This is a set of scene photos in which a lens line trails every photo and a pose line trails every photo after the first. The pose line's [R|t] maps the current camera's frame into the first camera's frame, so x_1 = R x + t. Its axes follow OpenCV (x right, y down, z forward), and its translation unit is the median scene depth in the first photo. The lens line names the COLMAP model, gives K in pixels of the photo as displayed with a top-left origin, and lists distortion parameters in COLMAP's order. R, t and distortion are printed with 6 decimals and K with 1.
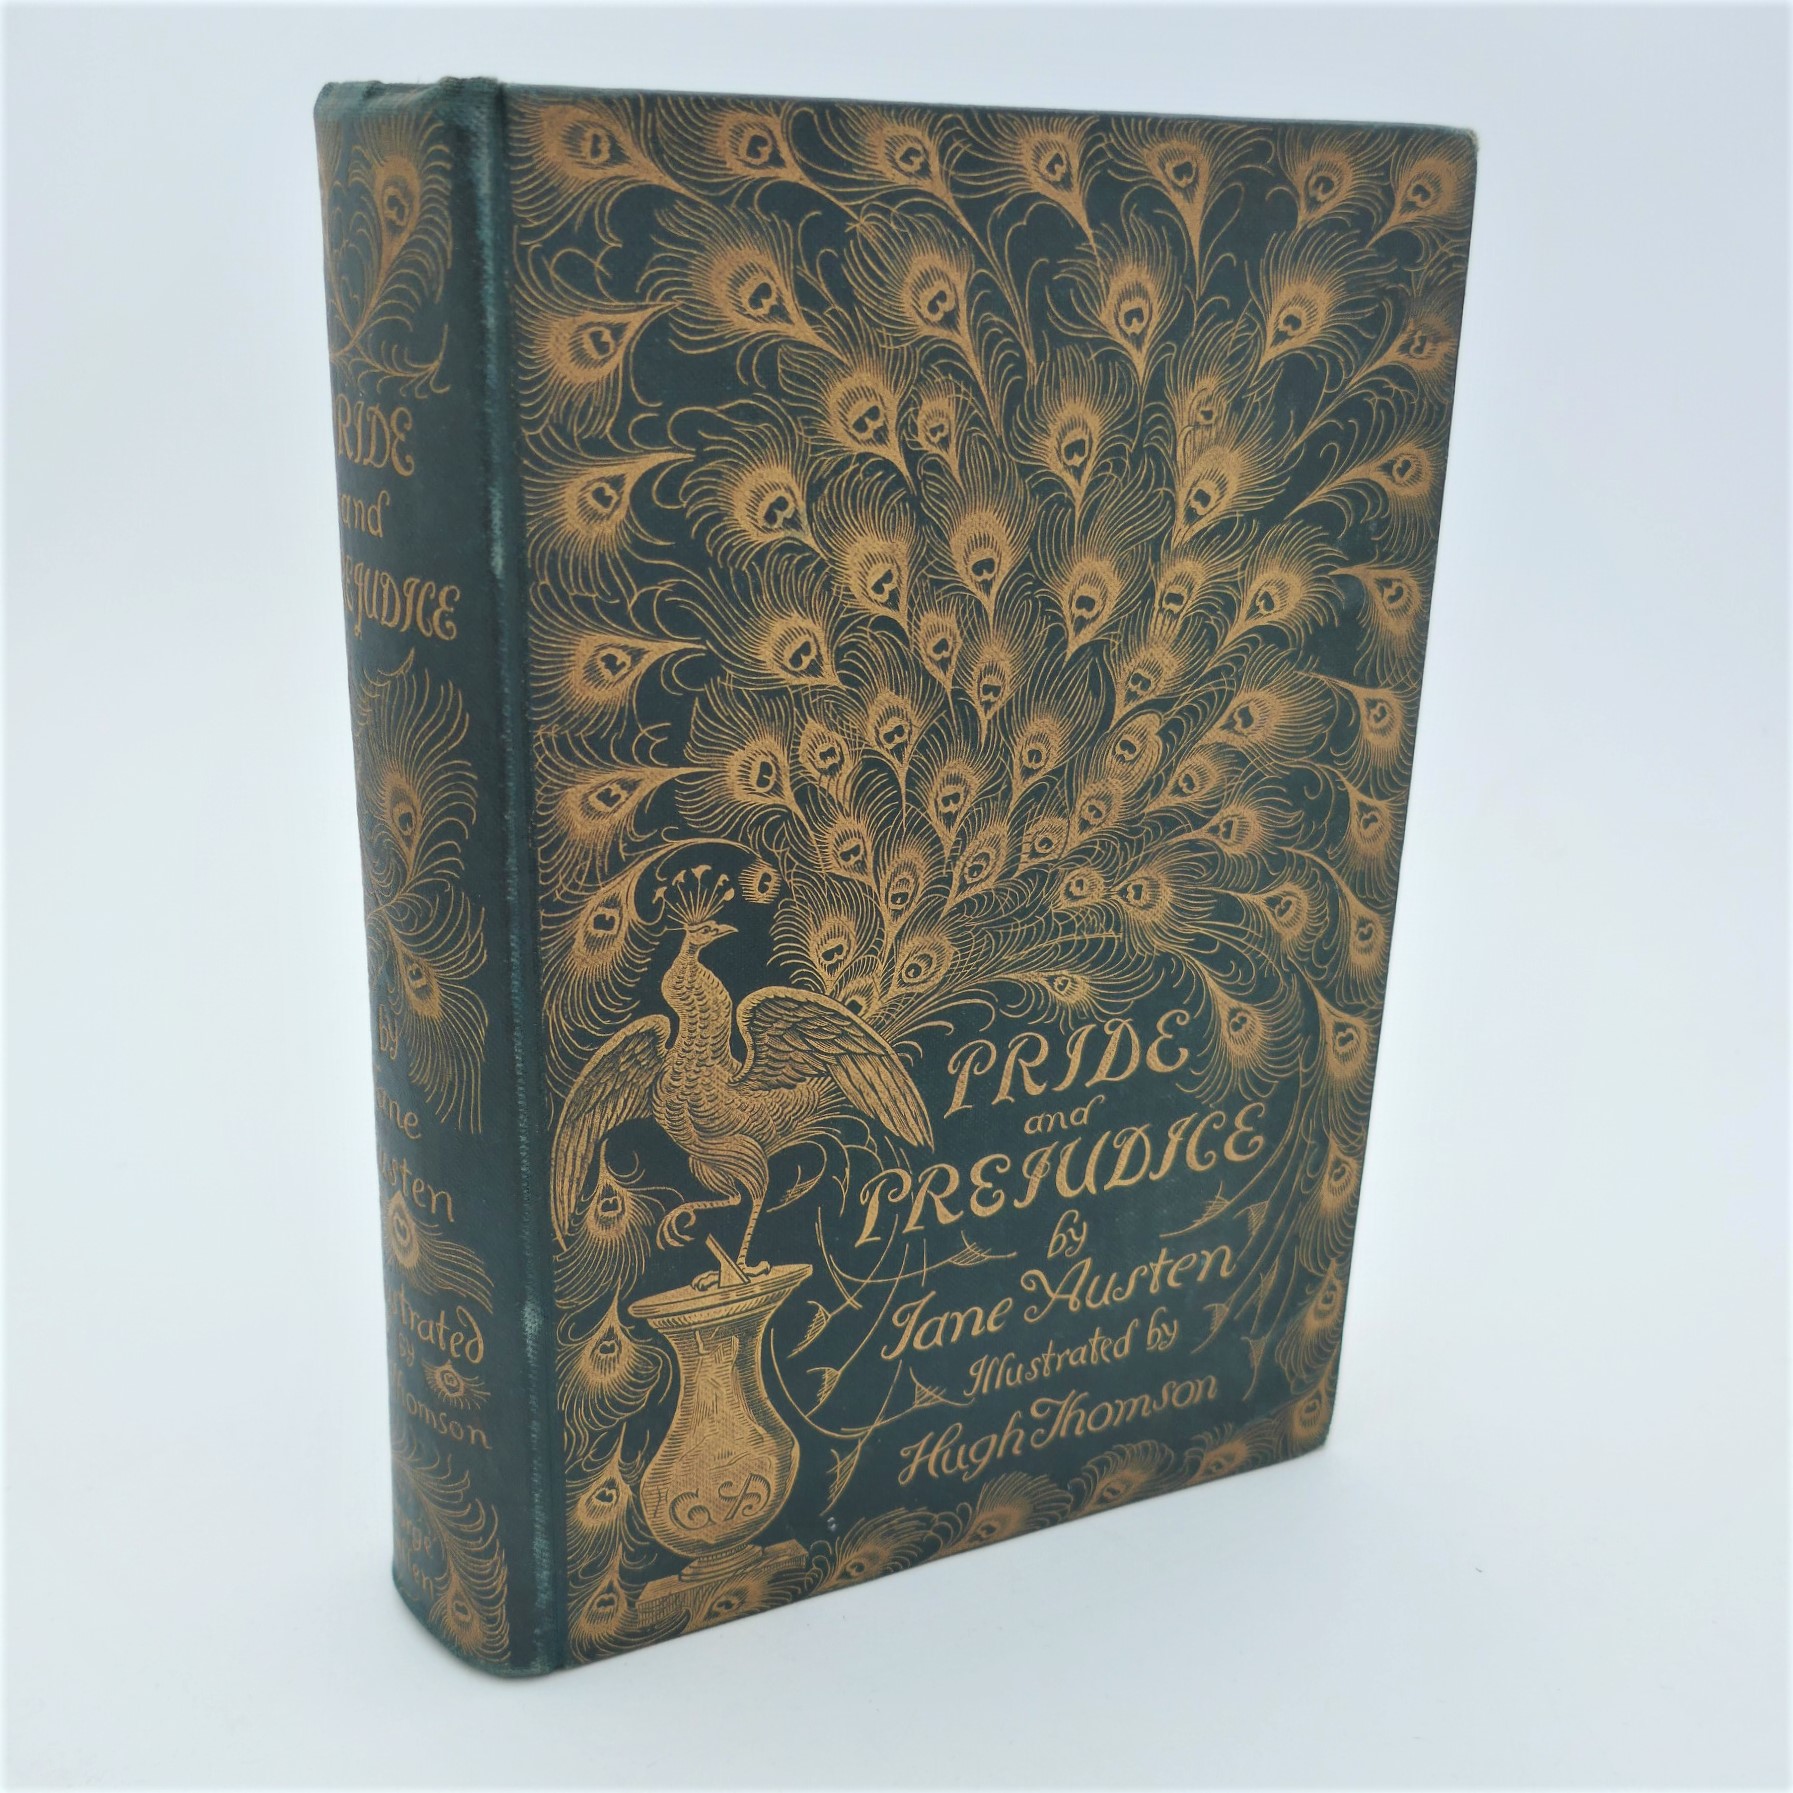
lens RADIAL K [[1962.7, 0, 897.0], [0, 1962.7, 889.4], [0, 0, 1]] dist [0.012472, 0.000000]
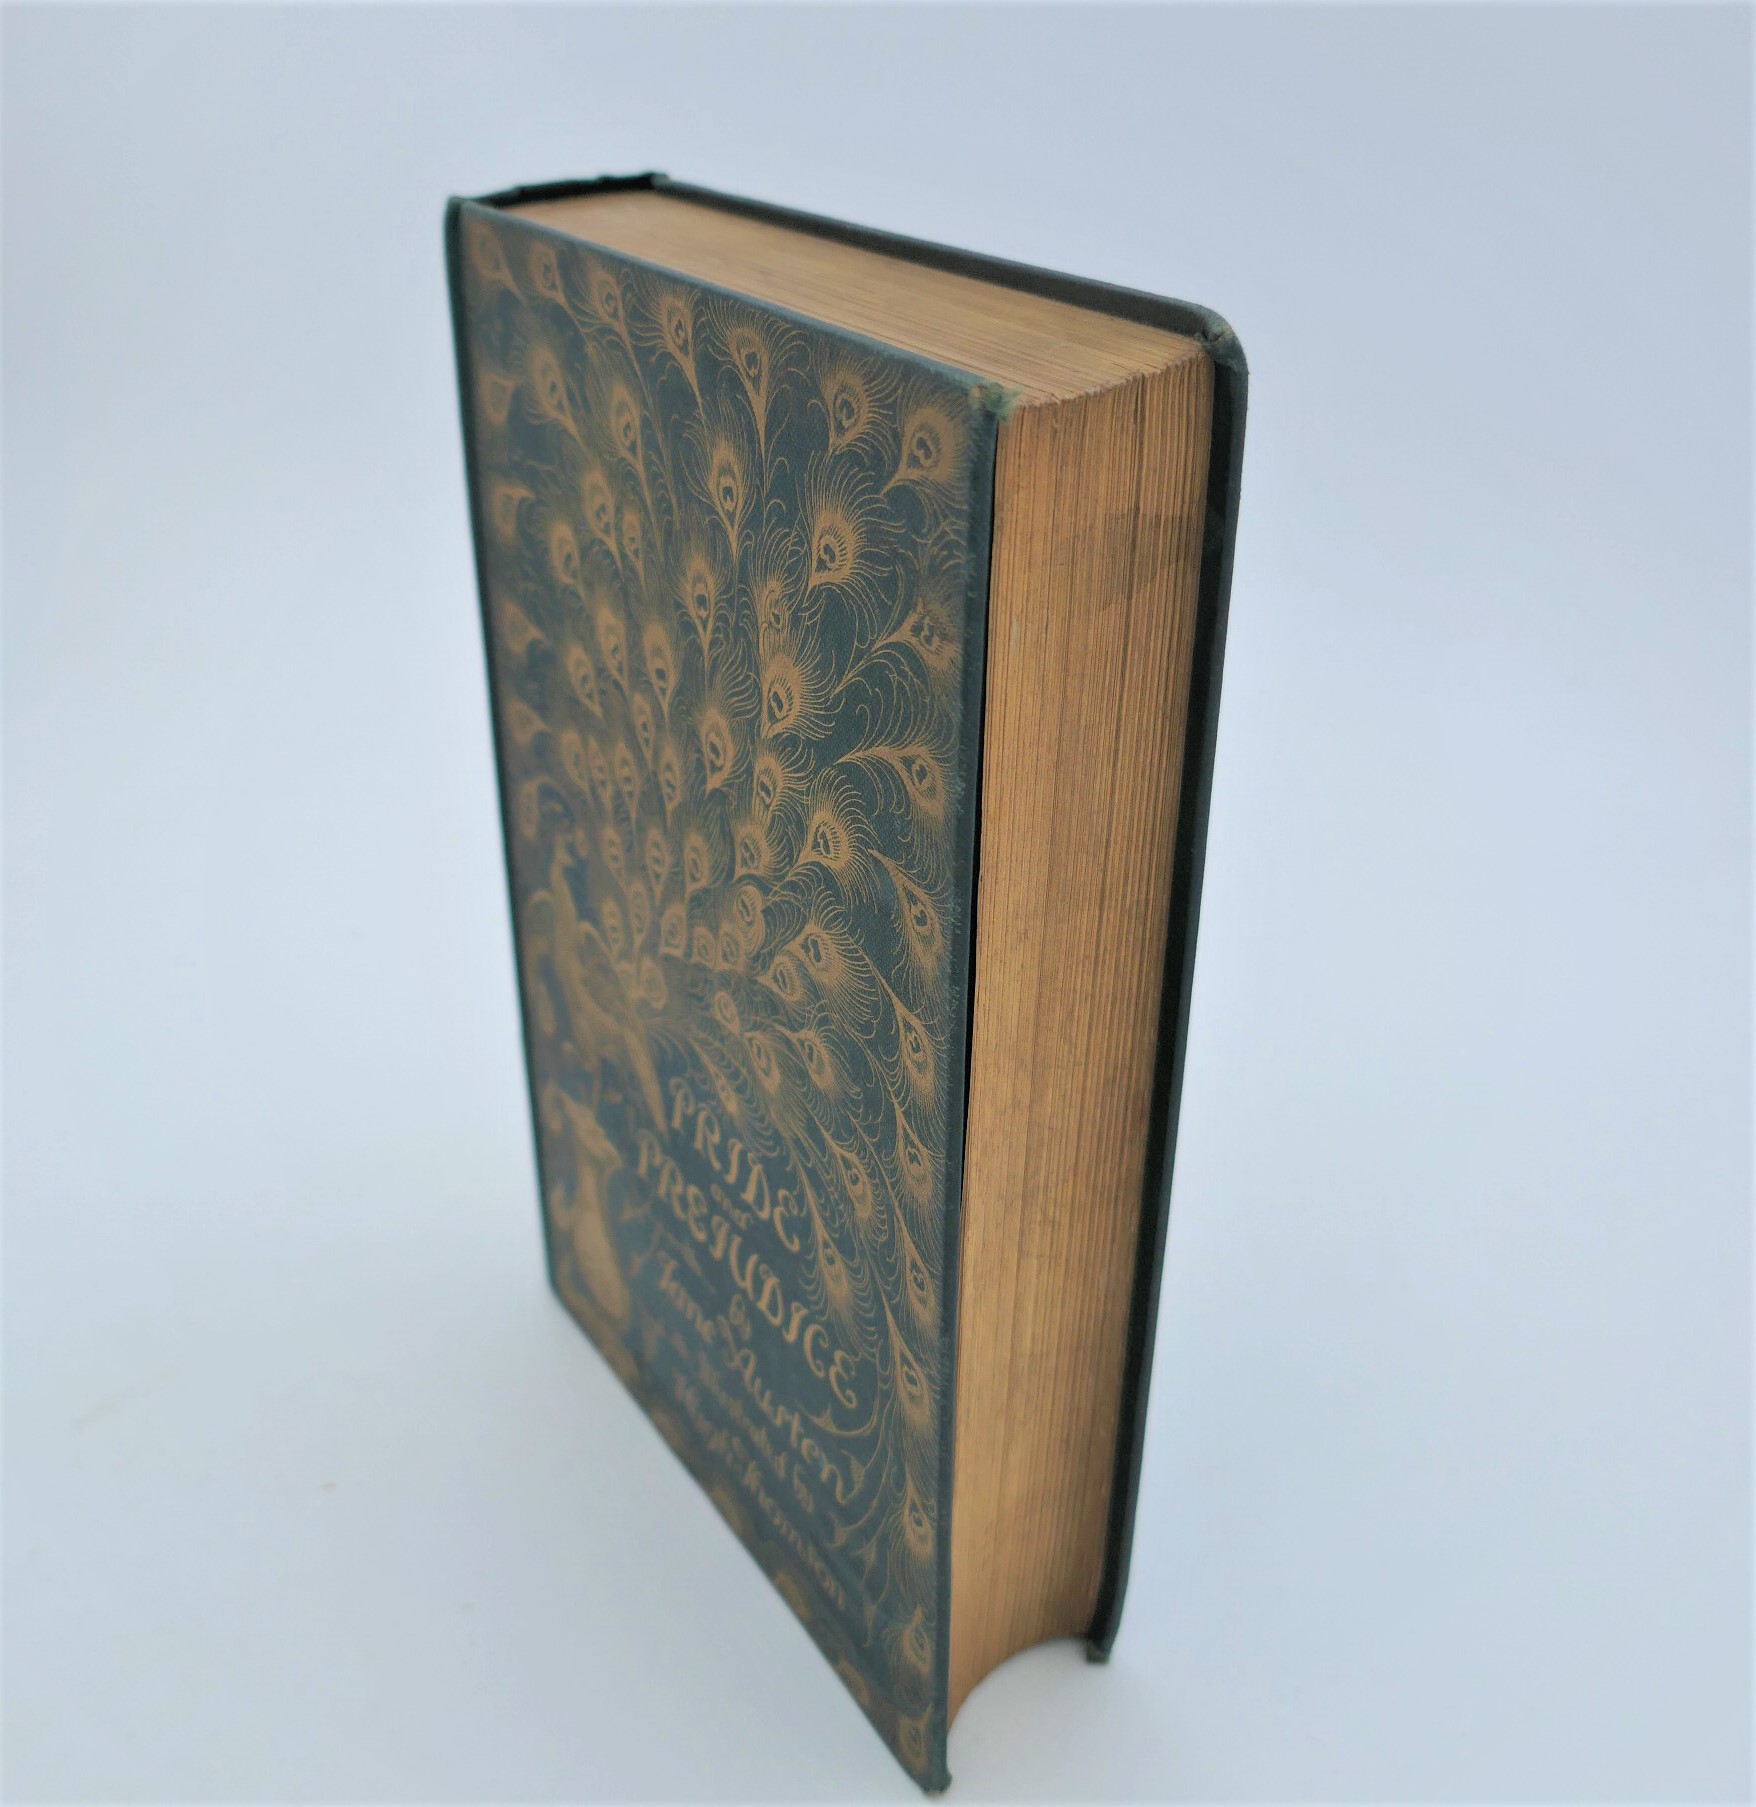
lens RADIAL K [[1949.3, 0, 877.2], [0, 1949.3, 903.3], [0, 0, 1]] dist [0.012914, 0.000000]
pose [[0.120876, 0.444609, -0.887531, 1.035146], [-0.338410, 0.858985, 0.384219, -0.492692], [0.933203, 0.253907, 0.254291, 0.837292]]
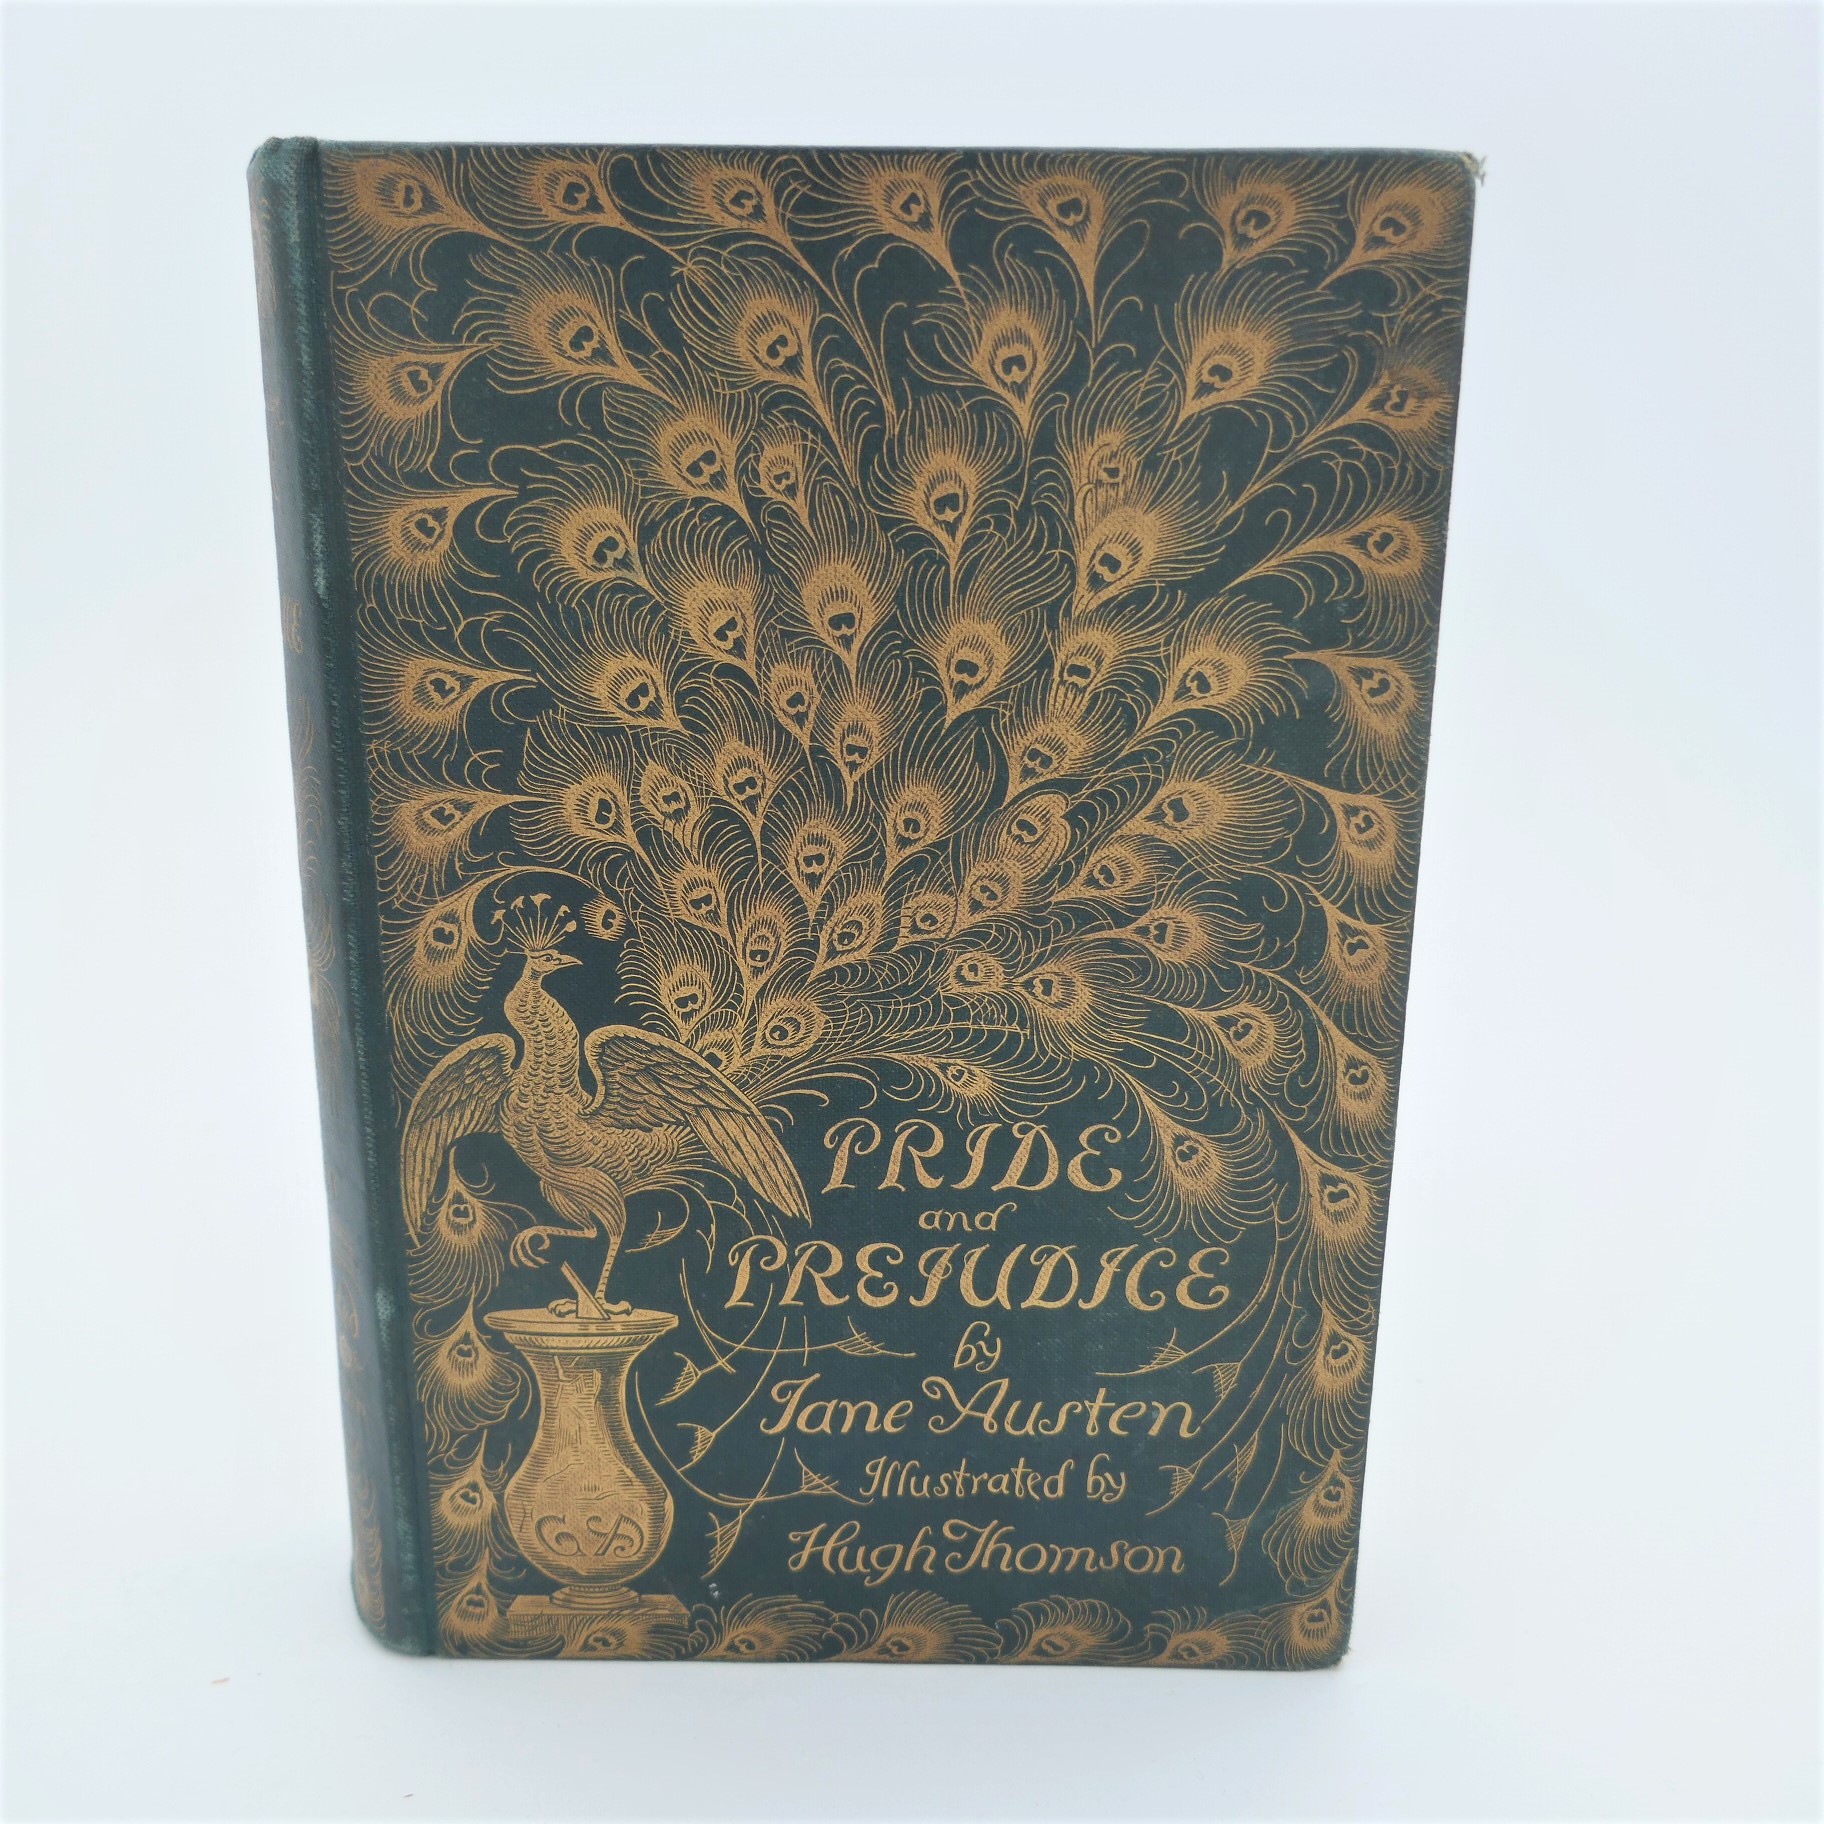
lens RADIAL K [[1996.6, 0, 912.2], [0, 1996.6, 920.1], [0, 0, 1]] dist [0.012472, 0.000000]
pose [[0.900763, 0.116831, -0.418302, 0.483965], [-0.132112, 0.991205, -0.007646, -0.015276], [0.413730, 0.062150, 0.908276, 0.127942]]
